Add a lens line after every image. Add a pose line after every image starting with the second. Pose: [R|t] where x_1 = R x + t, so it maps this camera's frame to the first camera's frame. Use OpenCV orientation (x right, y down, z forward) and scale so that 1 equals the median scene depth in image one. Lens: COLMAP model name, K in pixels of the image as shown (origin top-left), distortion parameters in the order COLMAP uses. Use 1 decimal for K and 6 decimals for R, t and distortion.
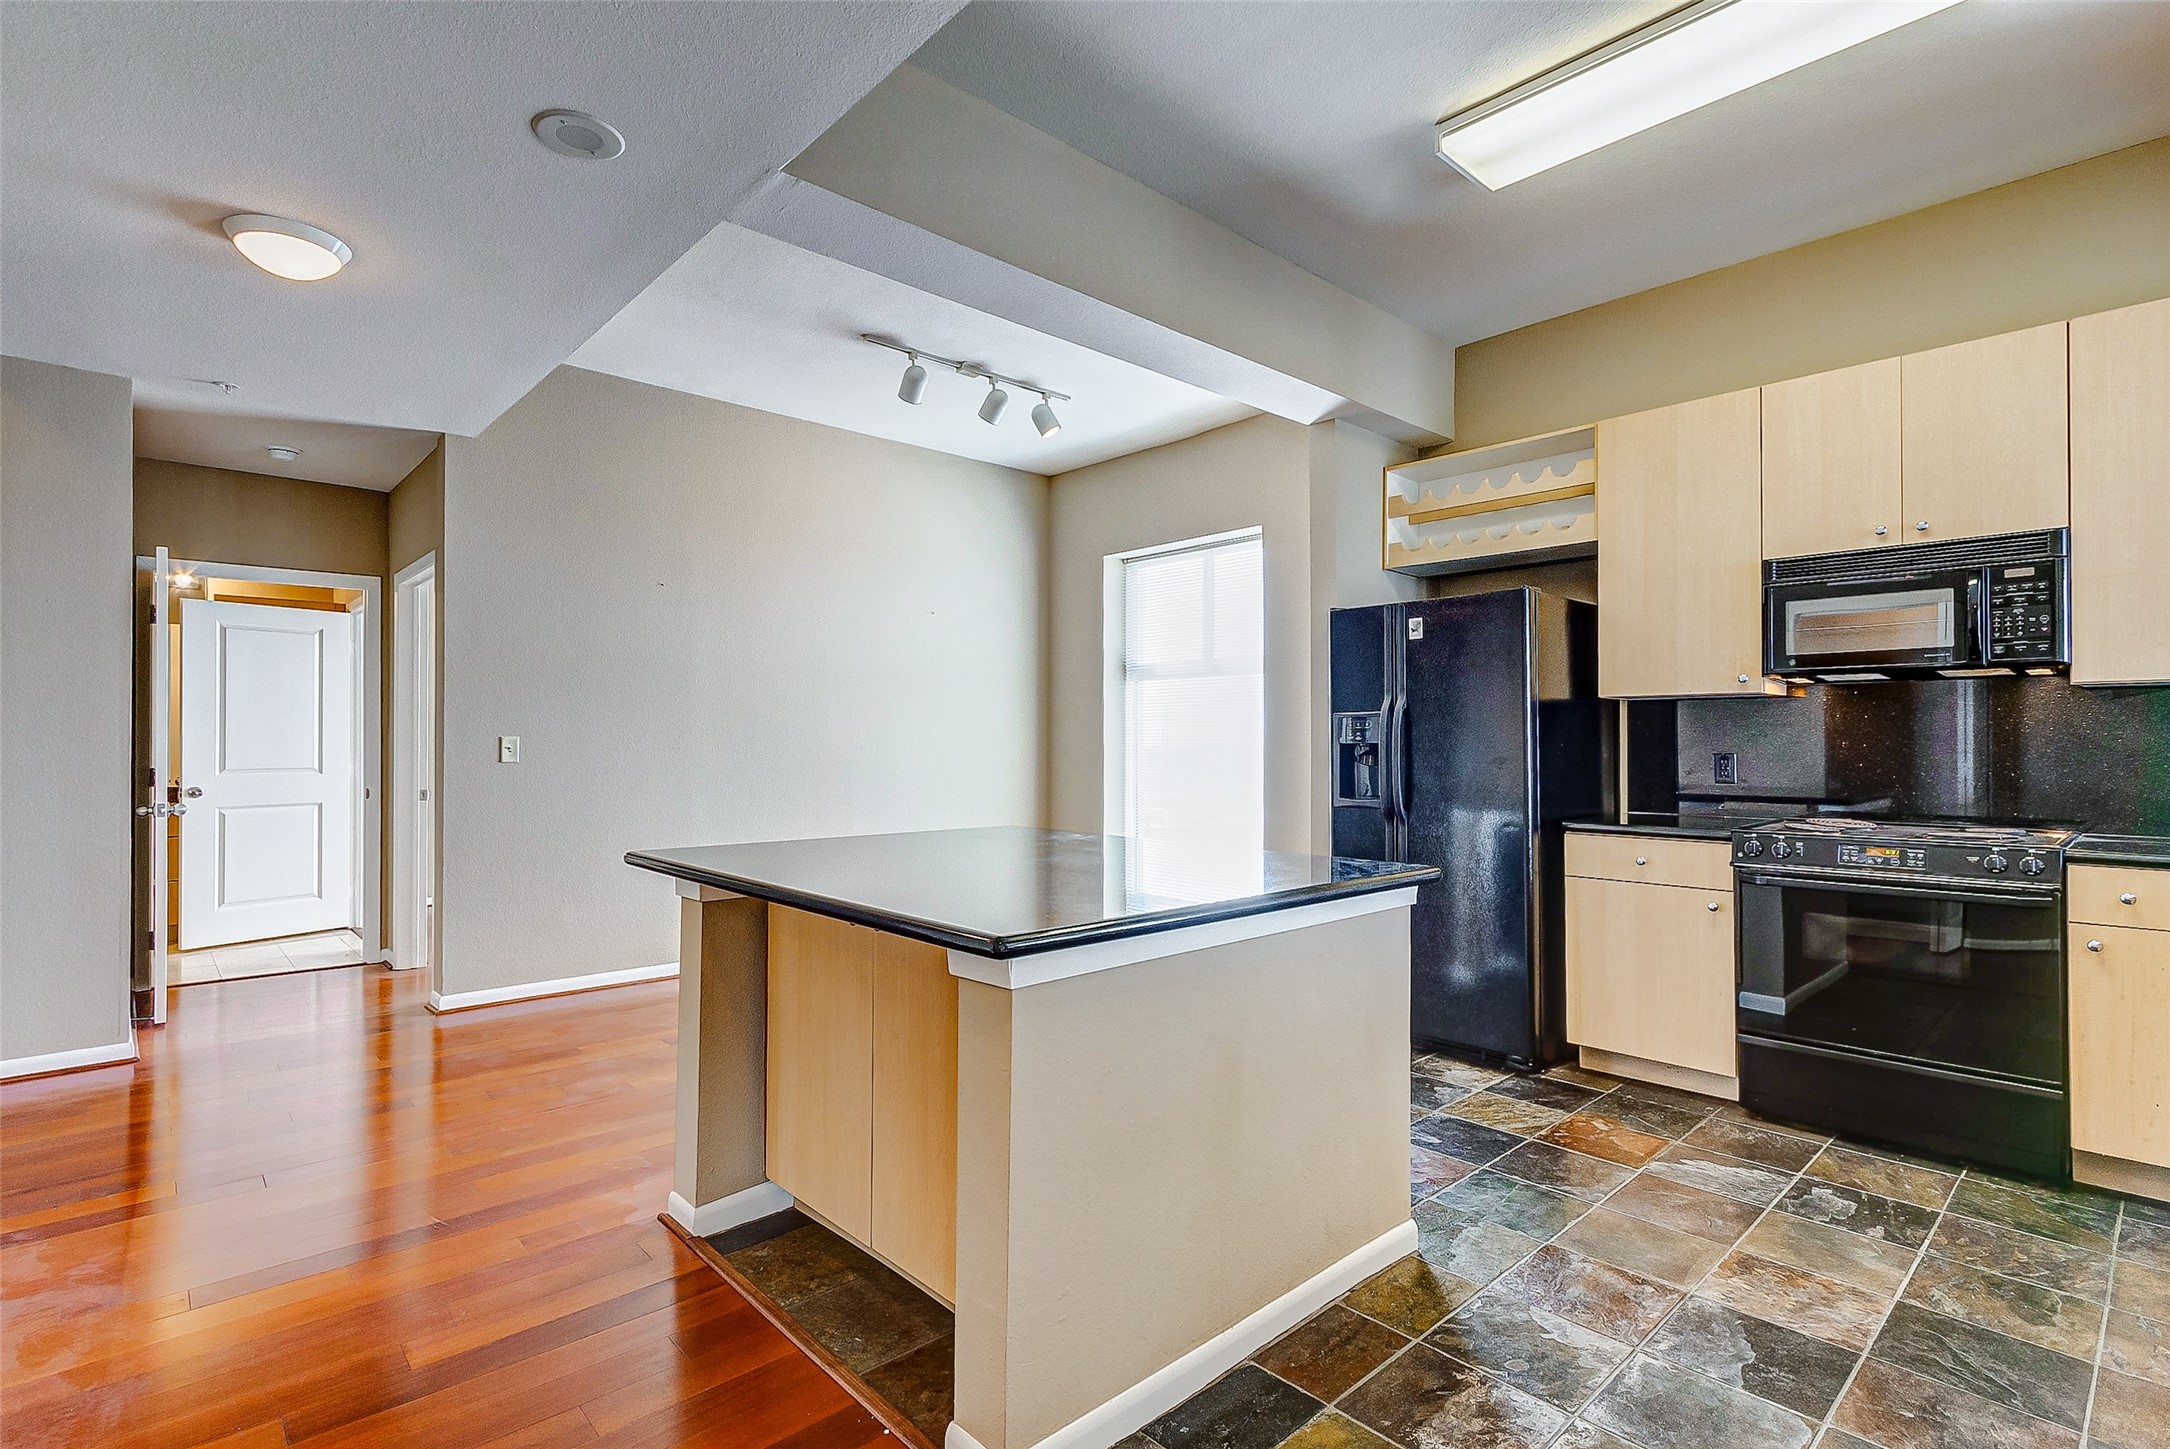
lens RADIAL K [[1015.9, 0, 1056.2], [0, 1015.9, 733.1], [0, 0, 1]] dist [0.001317, -0.003986]
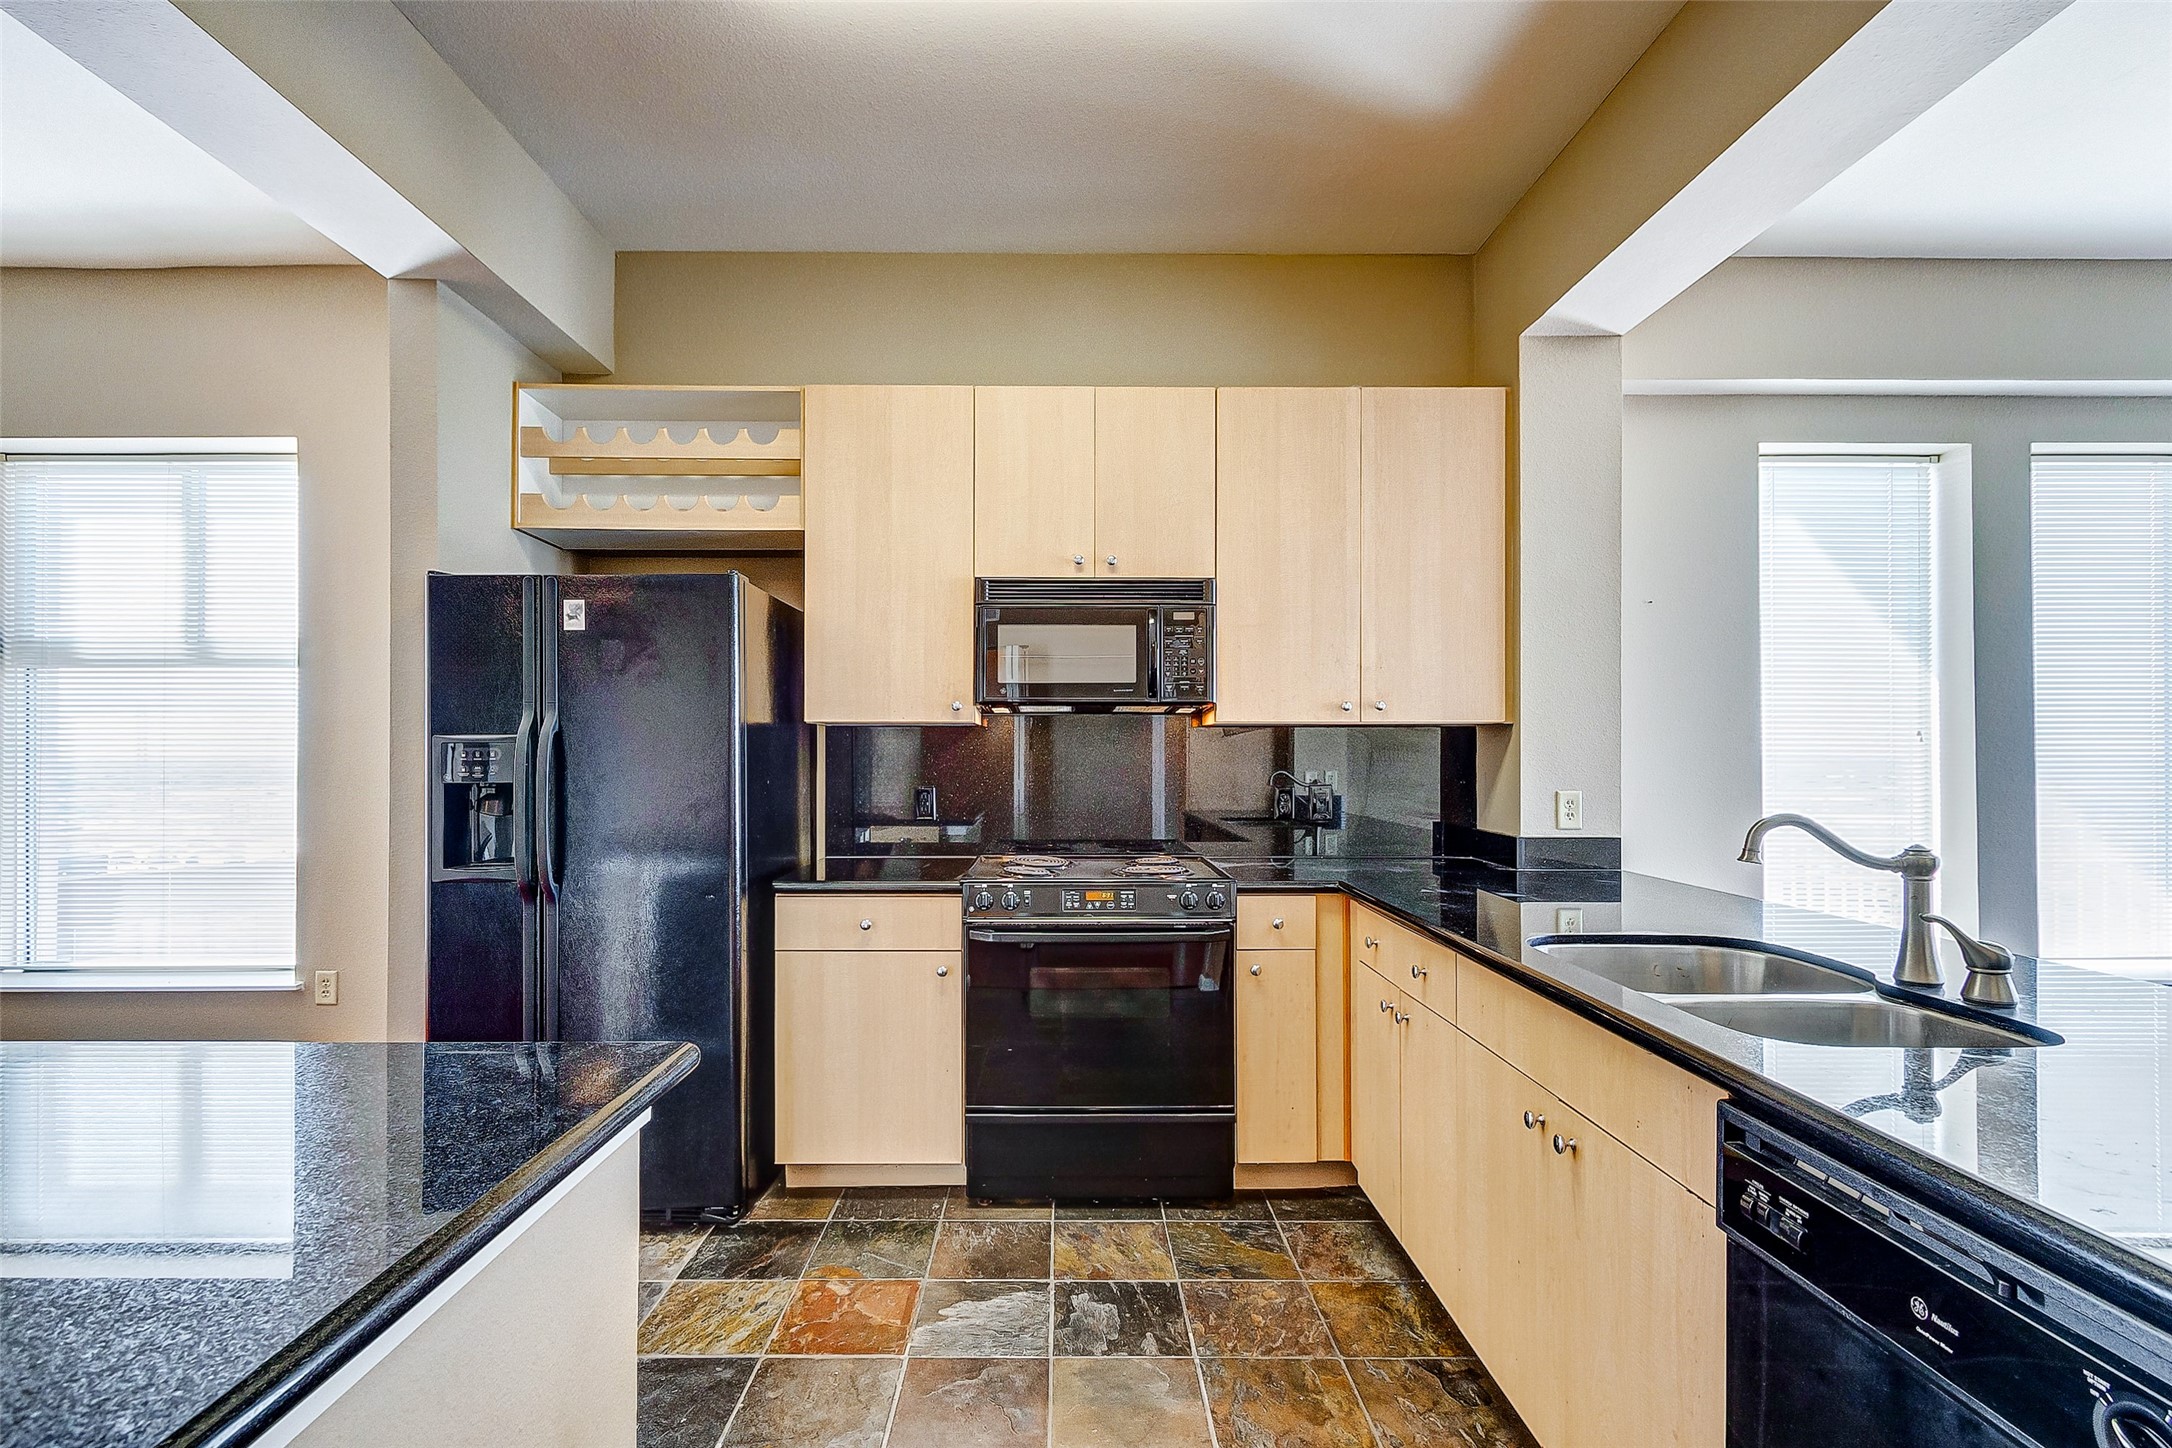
lens RADIAL K [[1016.4, 0, 1073.5], [0, 1016.4, 748.2], [0, 0, 1]] dist [0.007939, -0.000378]
pose [[0.661952, 0.004148, 0.749535, 0.068683], [-0.006127, 0.999981, -0.000123, -0.016794], [-0.749521, -0.004512, 0.661965, 0.319284]]
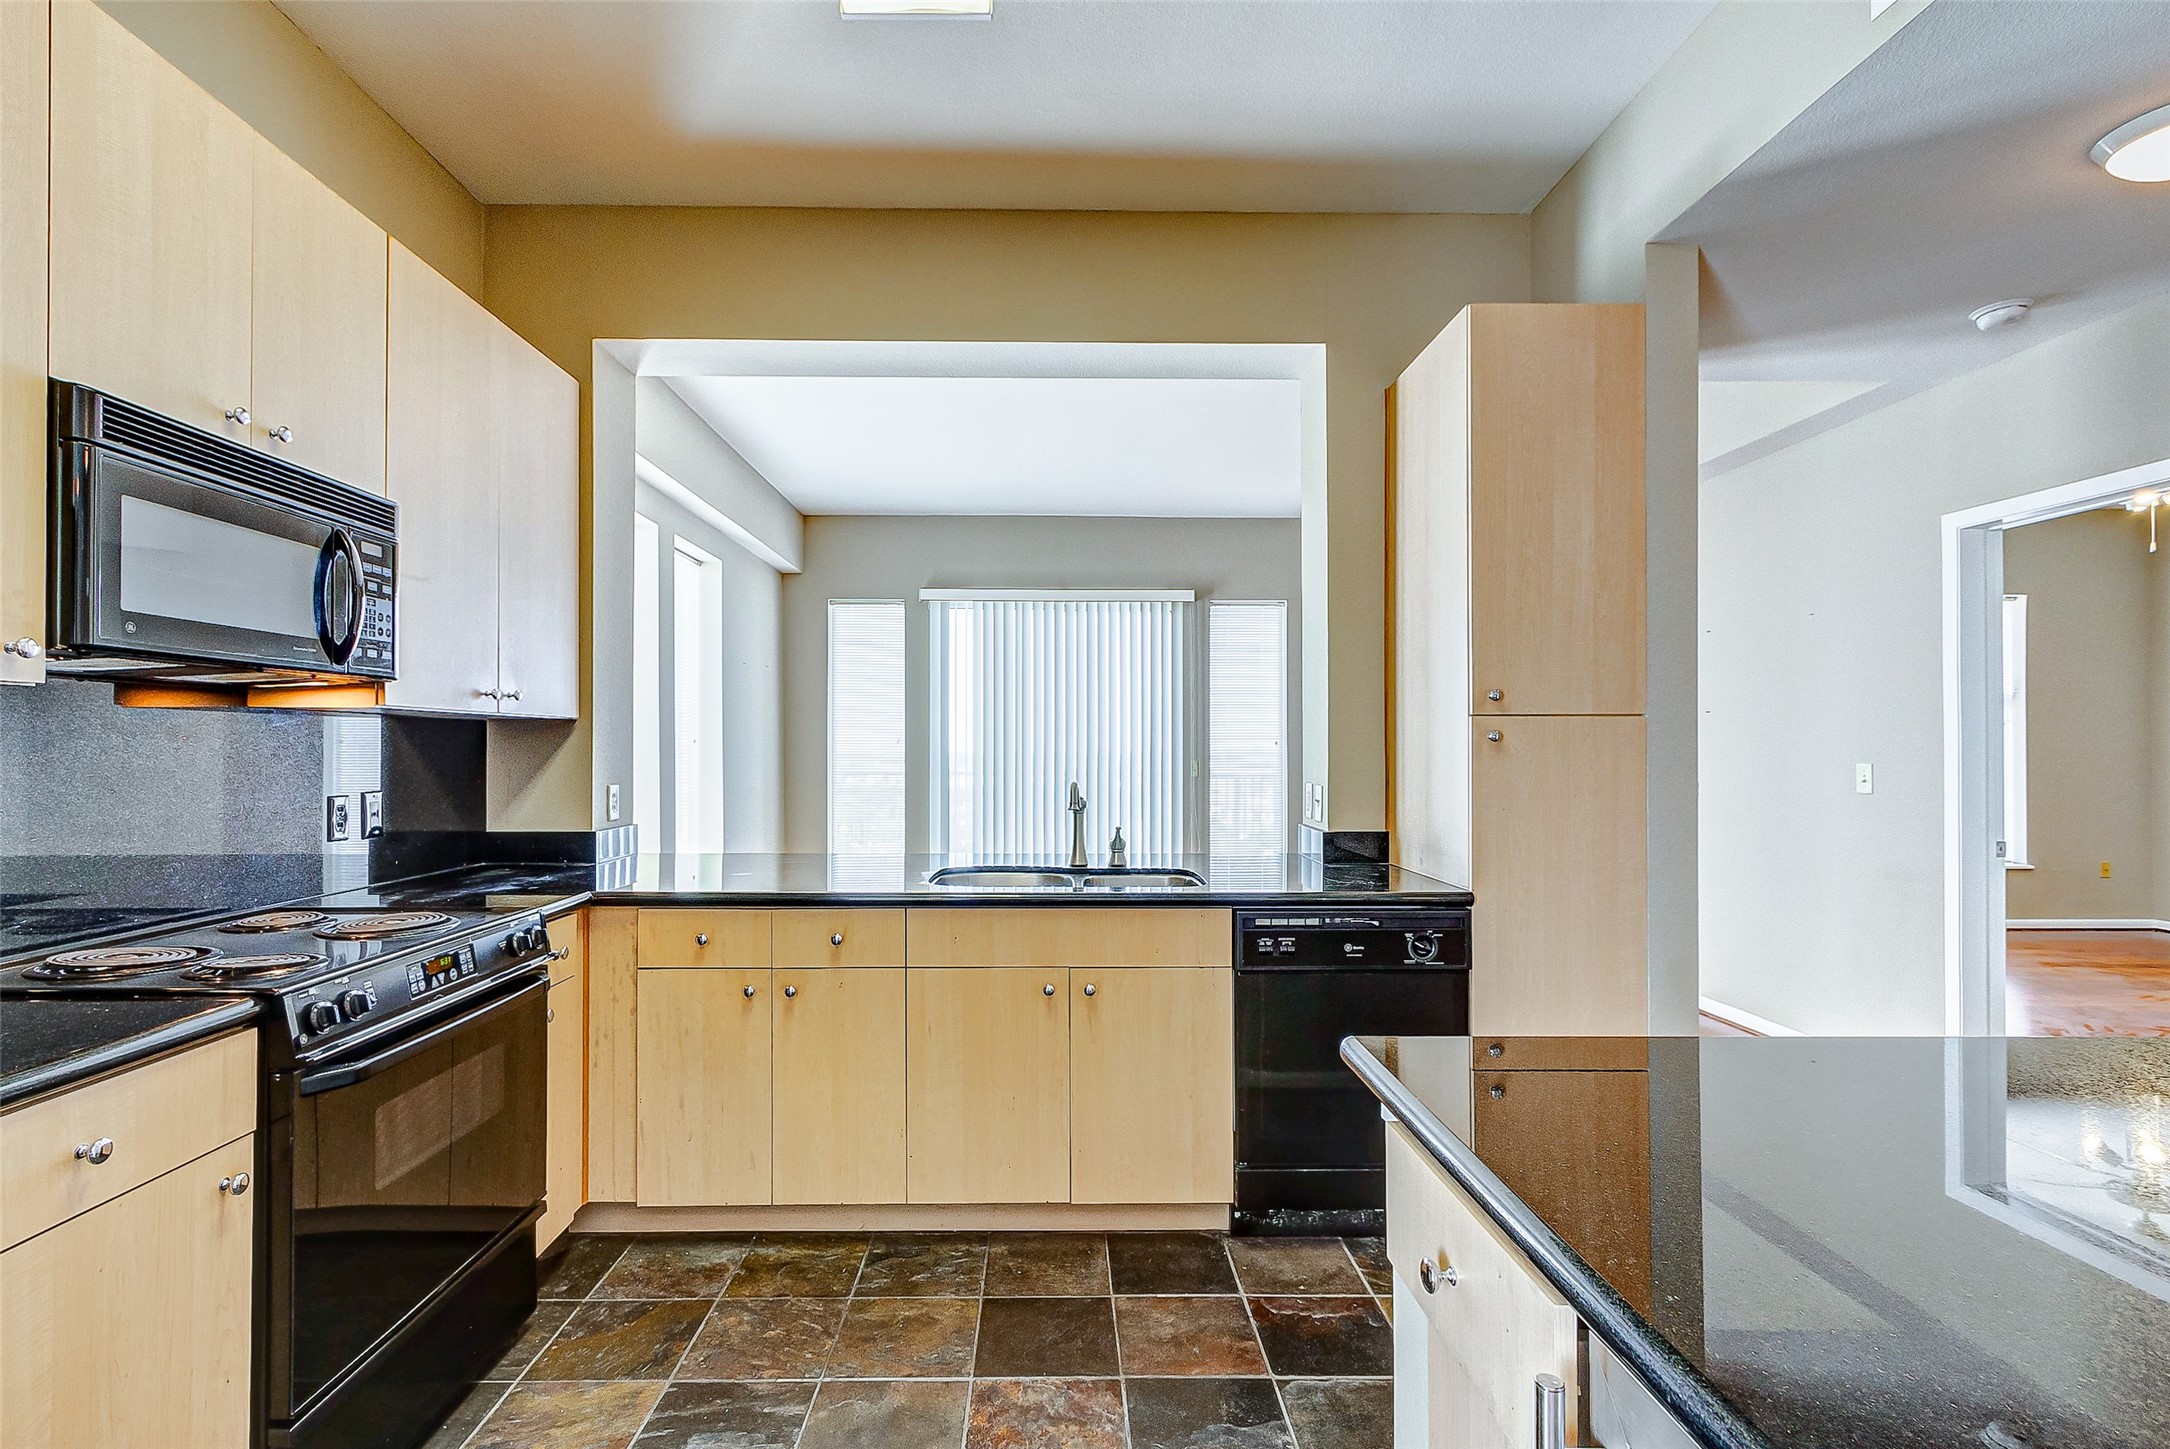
lens RADIAL K [[1017.7, 0, 1040.8], [0, 1017.7, 744.9], [0, 0, 1]] dist [0.002671, -0.000954]
pose [[-0.755254, 0.002701, 0.655426, 0.097059], [-0.003932, 0.999955, -0.008652, -0.012592], [-0.655420, -0.009112, -0.755209, 1.019649]]
